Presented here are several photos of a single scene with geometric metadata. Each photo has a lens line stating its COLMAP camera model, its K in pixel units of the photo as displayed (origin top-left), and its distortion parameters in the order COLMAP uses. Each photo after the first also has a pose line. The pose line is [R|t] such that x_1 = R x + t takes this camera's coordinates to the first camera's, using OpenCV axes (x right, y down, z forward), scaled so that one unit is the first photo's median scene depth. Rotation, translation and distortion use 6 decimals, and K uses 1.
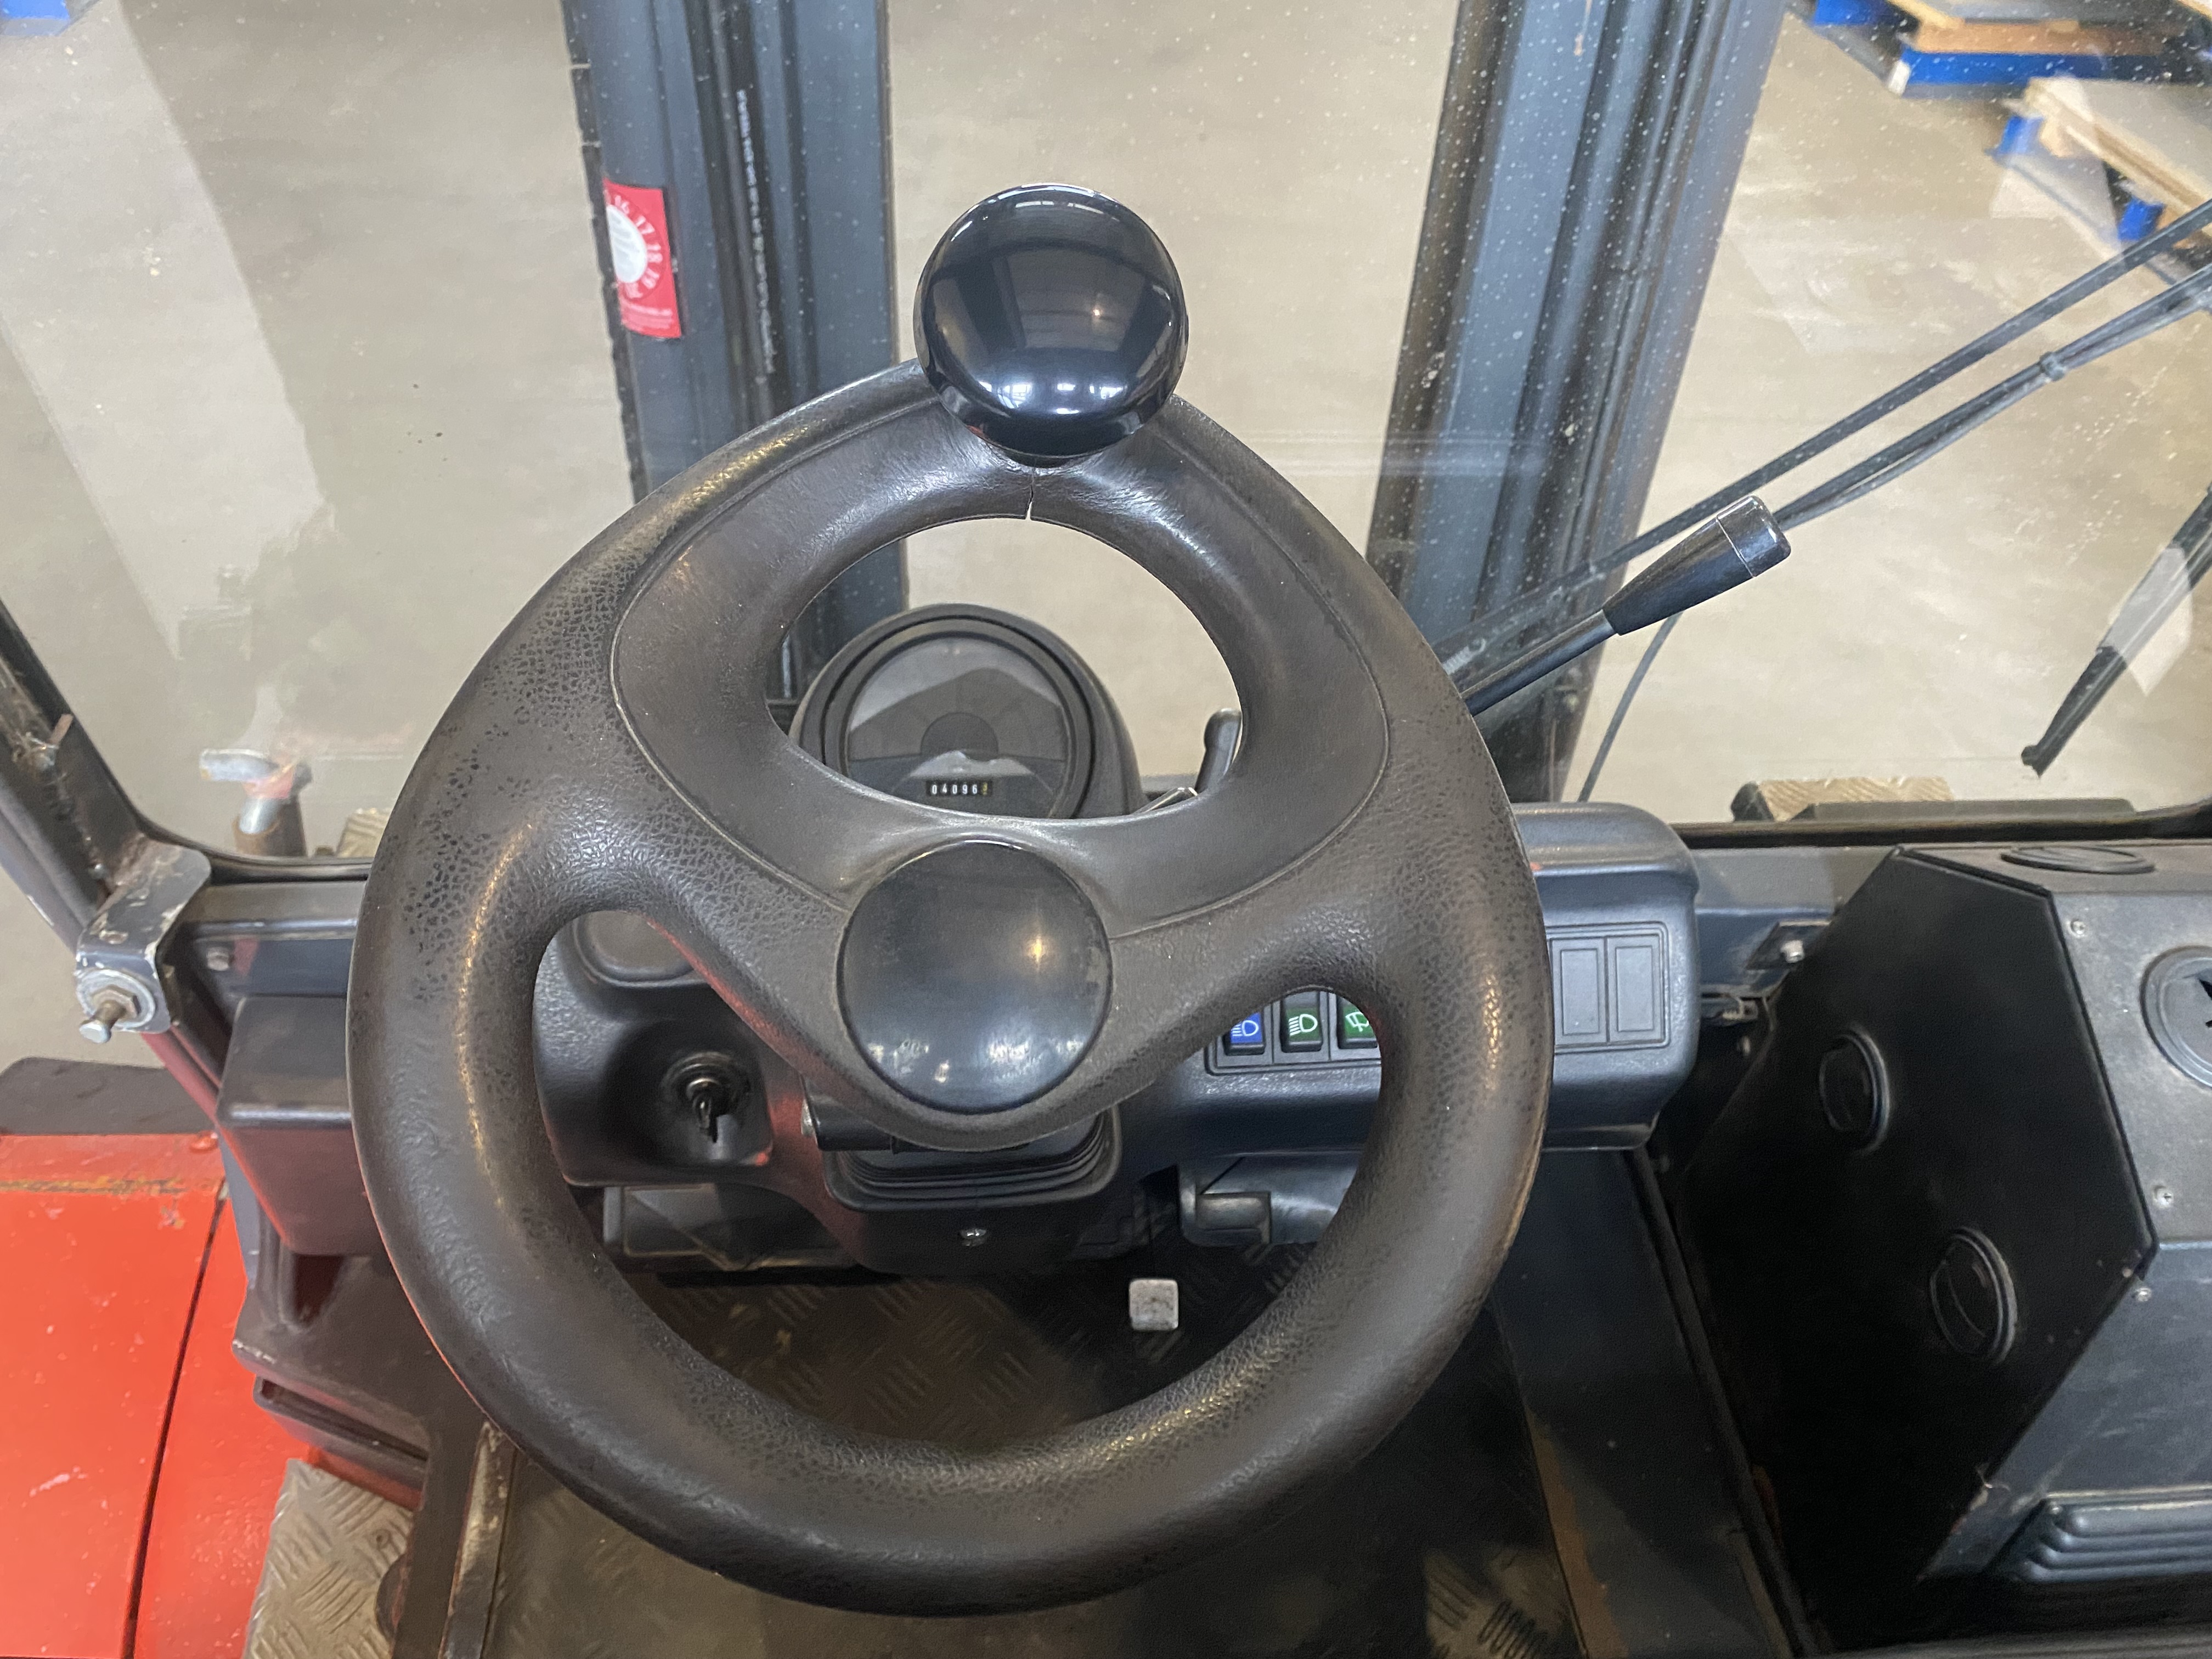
lens RADIAL K [[1675.4, 0, 1115.8], [0, 1675.4, 828.0], [0, 0, 1]] dist [0.017570, -0.022062]
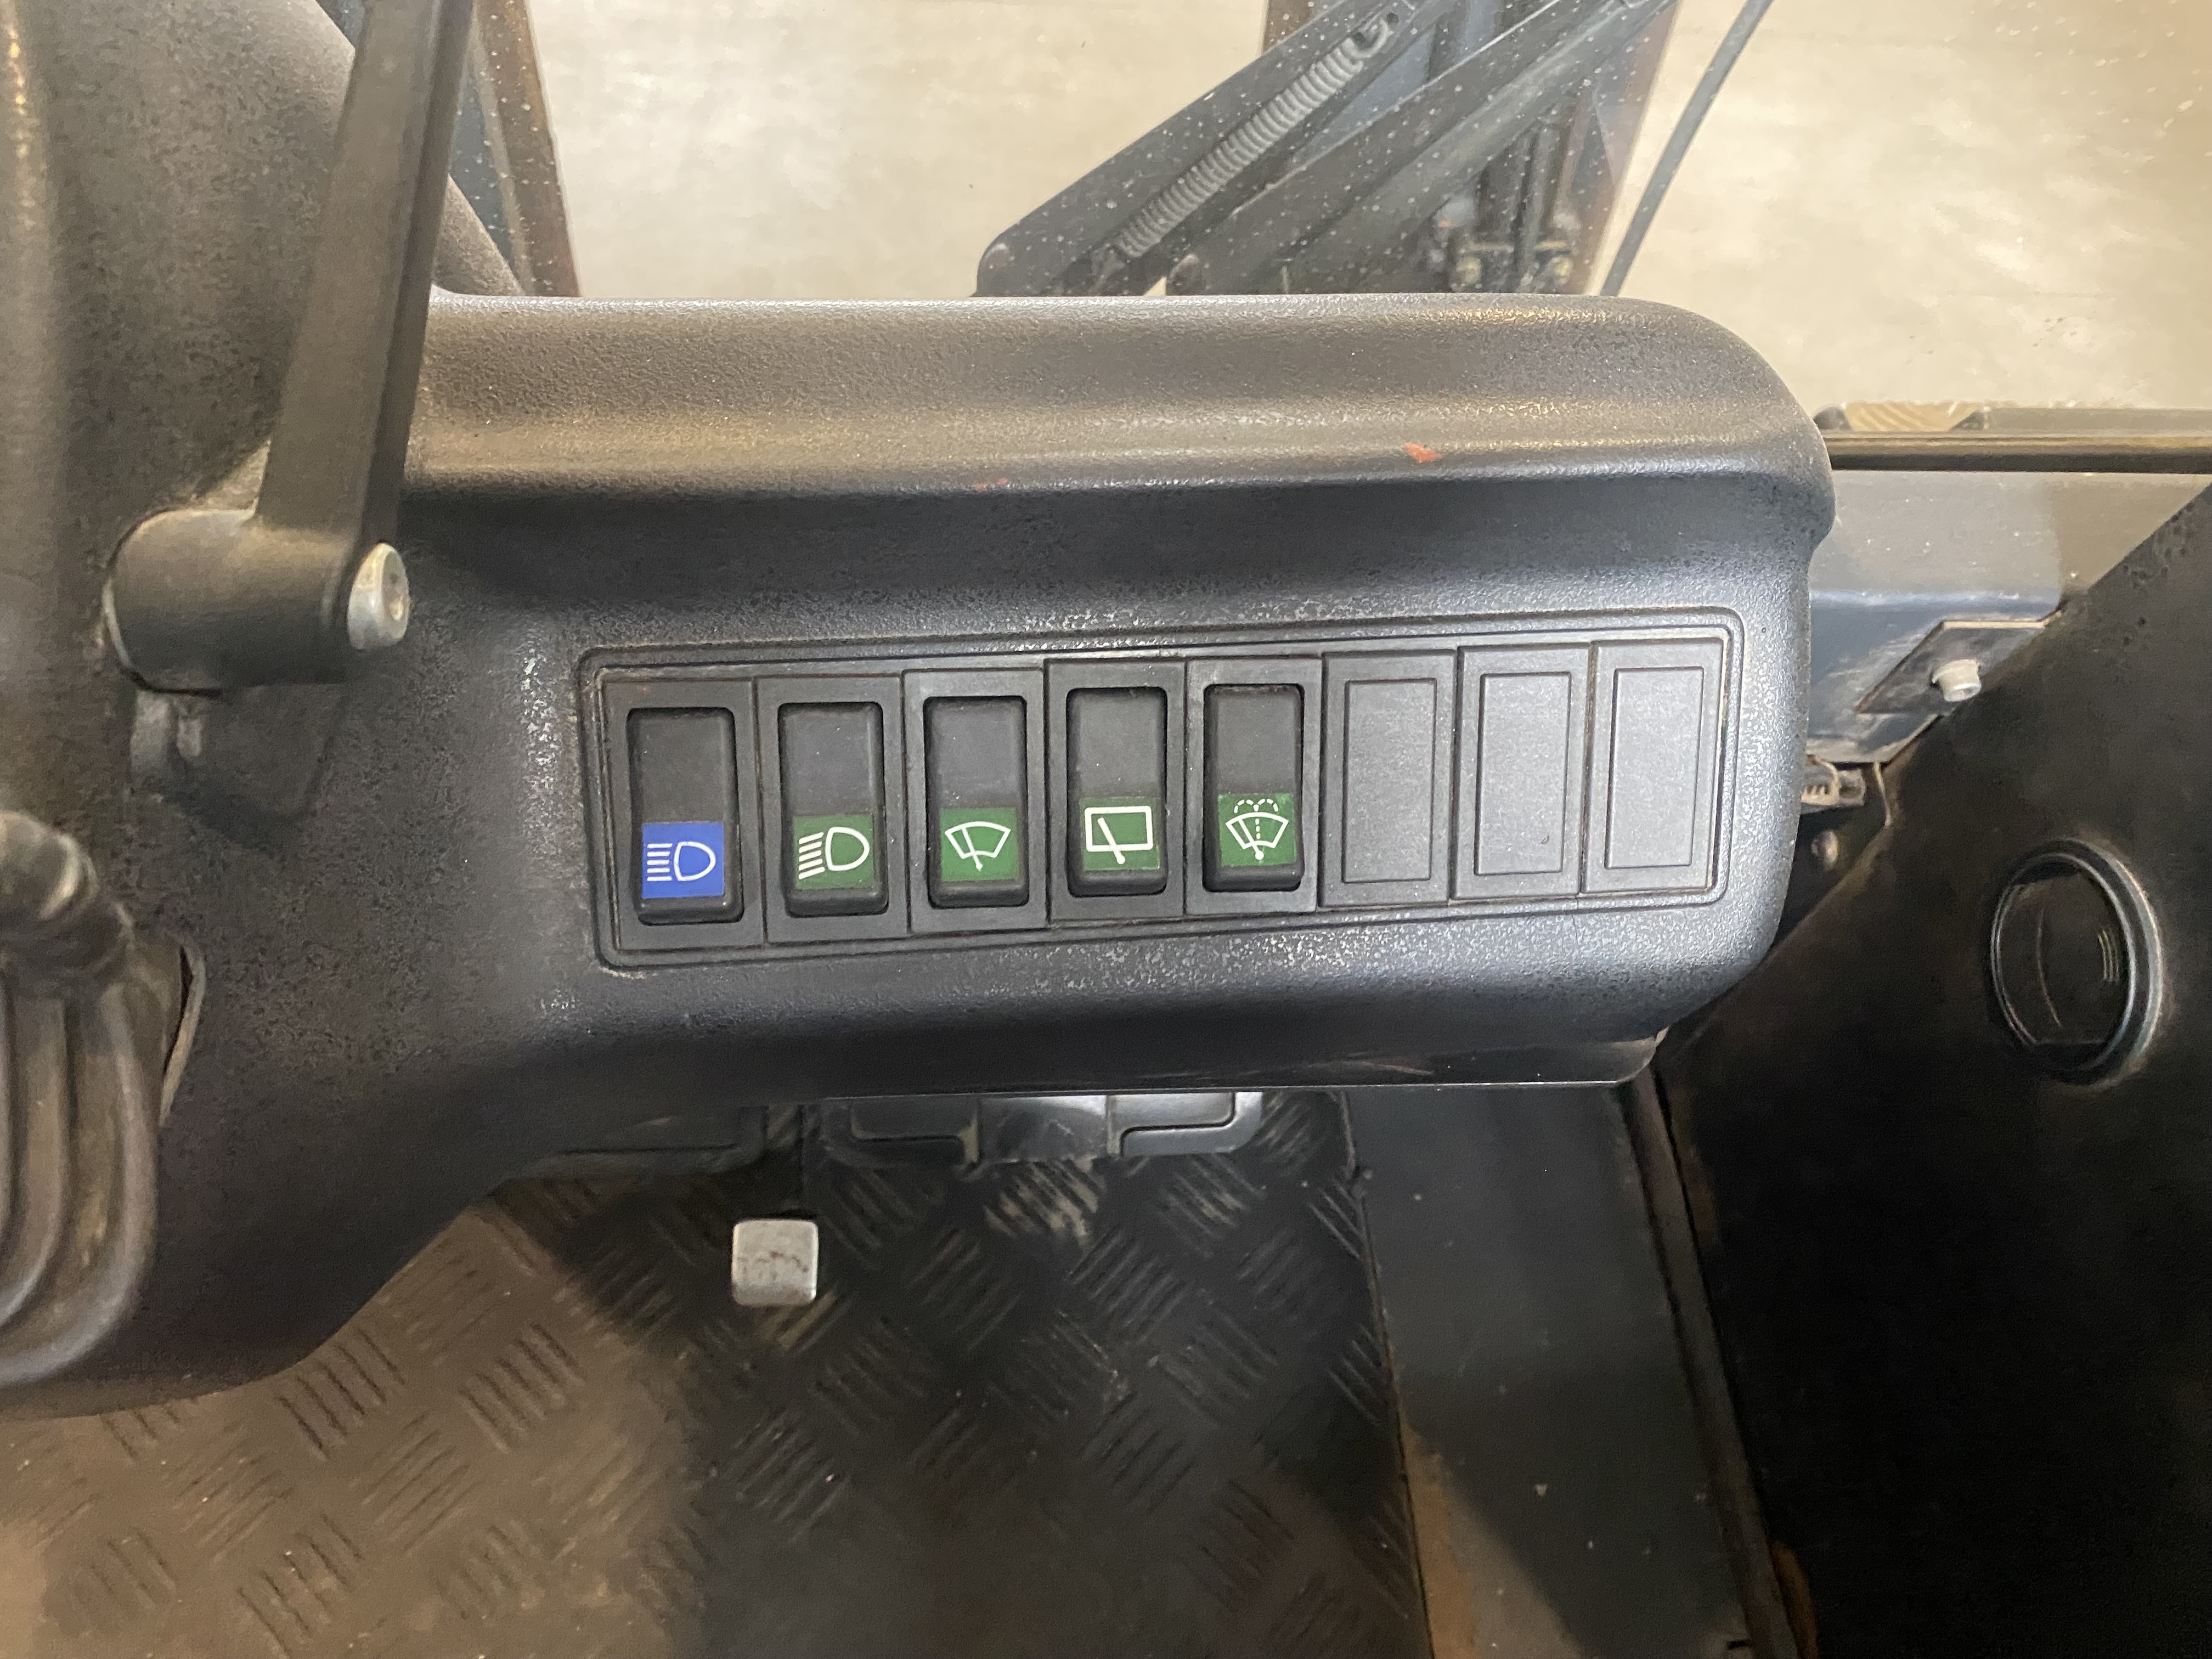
lens RADIAL K [[1675.4, 0, 1112.8], [0, 1675.4, 826.9], [0, 0, 1]] dist [0.017570, -0.022062]
pose [[0.999757, 0.018008, 0.012717, 0.137712], [-0.019965, 0.984206, 0.175896, 0.031768], [-0.009349, -0.176107, 0.984327, 0.477684]]
